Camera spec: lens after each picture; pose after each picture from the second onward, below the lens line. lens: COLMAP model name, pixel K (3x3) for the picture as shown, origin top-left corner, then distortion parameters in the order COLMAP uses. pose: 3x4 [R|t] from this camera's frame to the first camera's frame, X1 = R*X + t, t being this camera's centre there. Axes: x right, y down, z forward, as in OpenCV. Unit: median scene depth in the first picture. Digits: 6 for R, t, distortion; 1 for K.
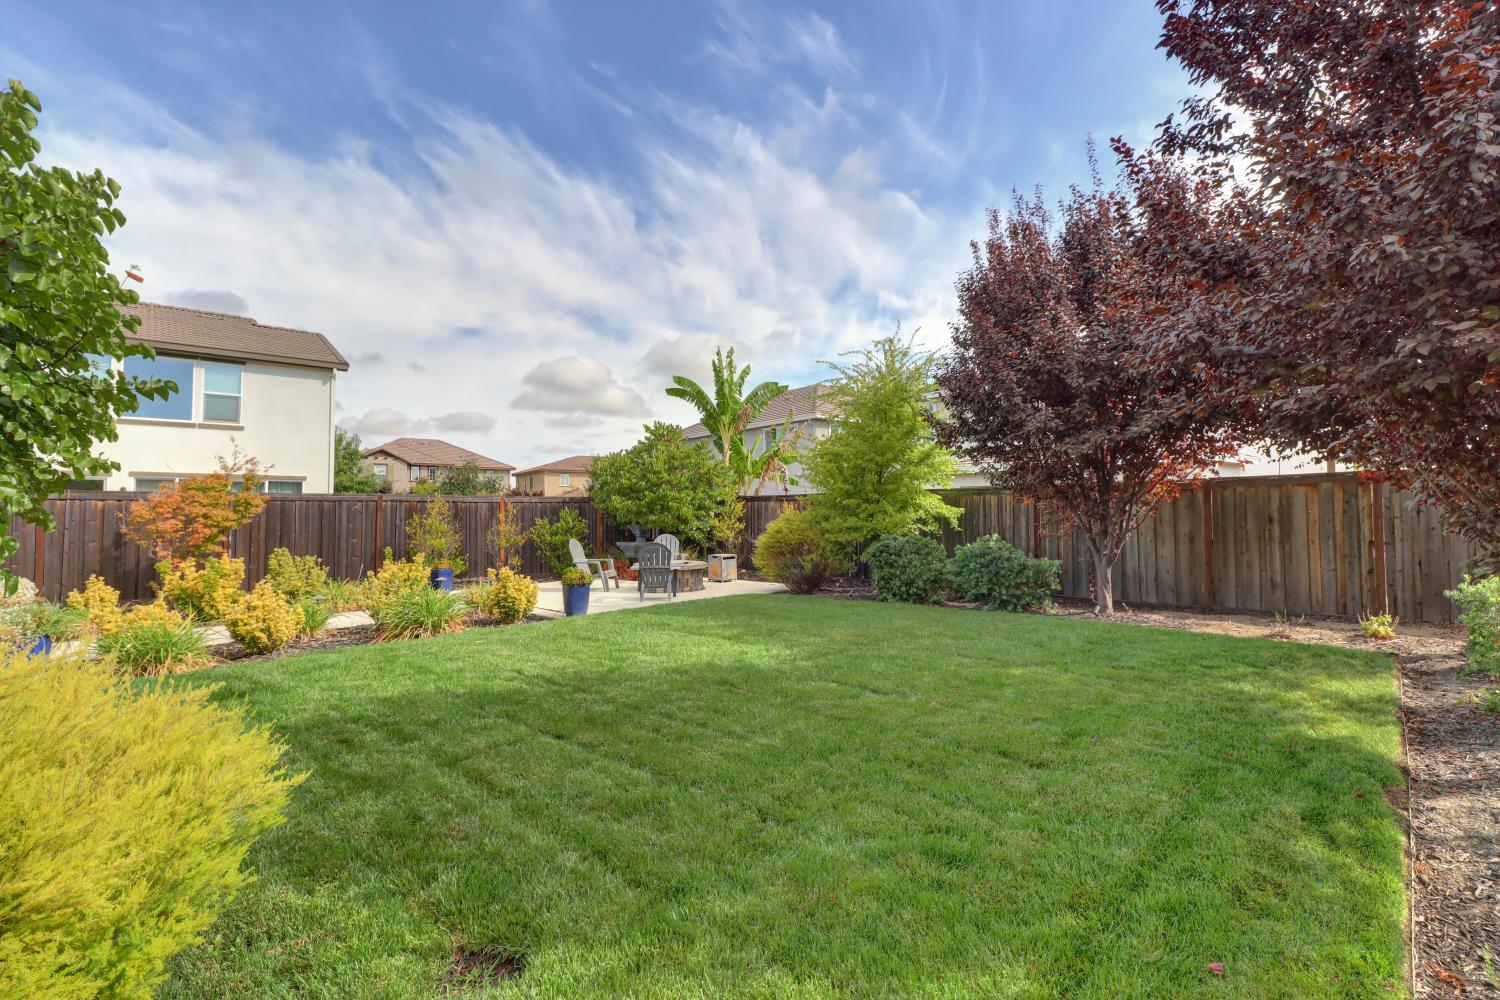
lens RADIAL K [[706.9, 0, 762.0], [0, 706.9, 493.2], [0, 0, 1]] dist [-0.005941, -0.007599]
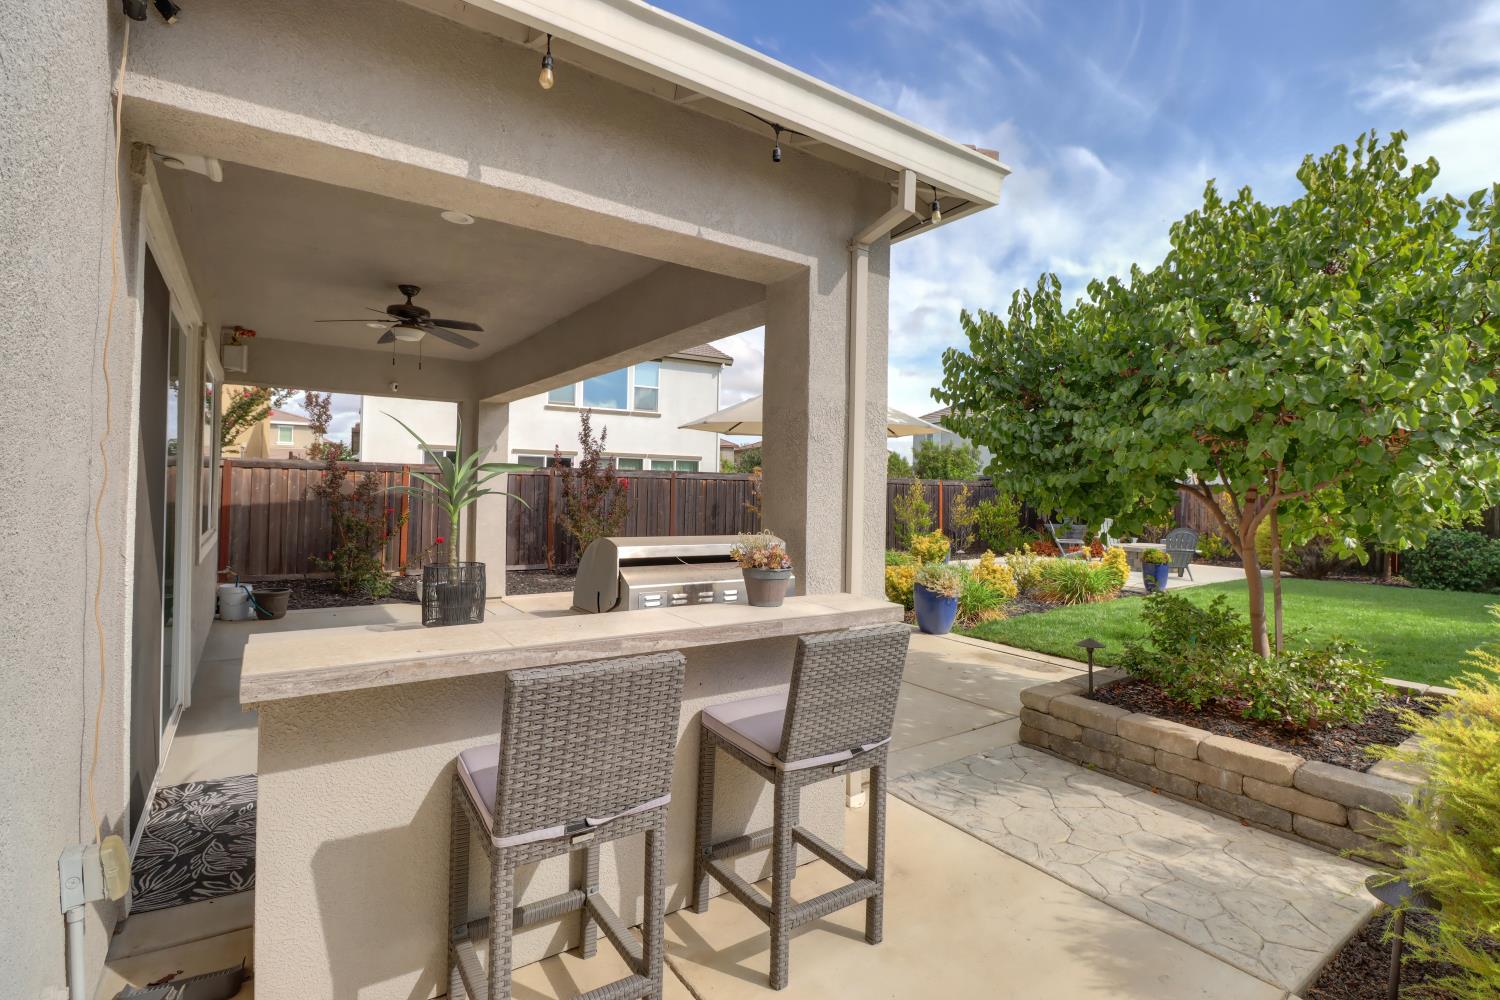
lens RADIAL K [[706.9, 0, 749.2], [0, 706.9, 499.2], [0, 0, 1]] dist [-0.005941, -0.007599]
pose [[0.977520, 0.027782, -0.209006, -0.320011], [-0.018679, 0.998794, 0.045405, -0.007925], [0.210016, -0.040480, 0.976860, -0.134576]]
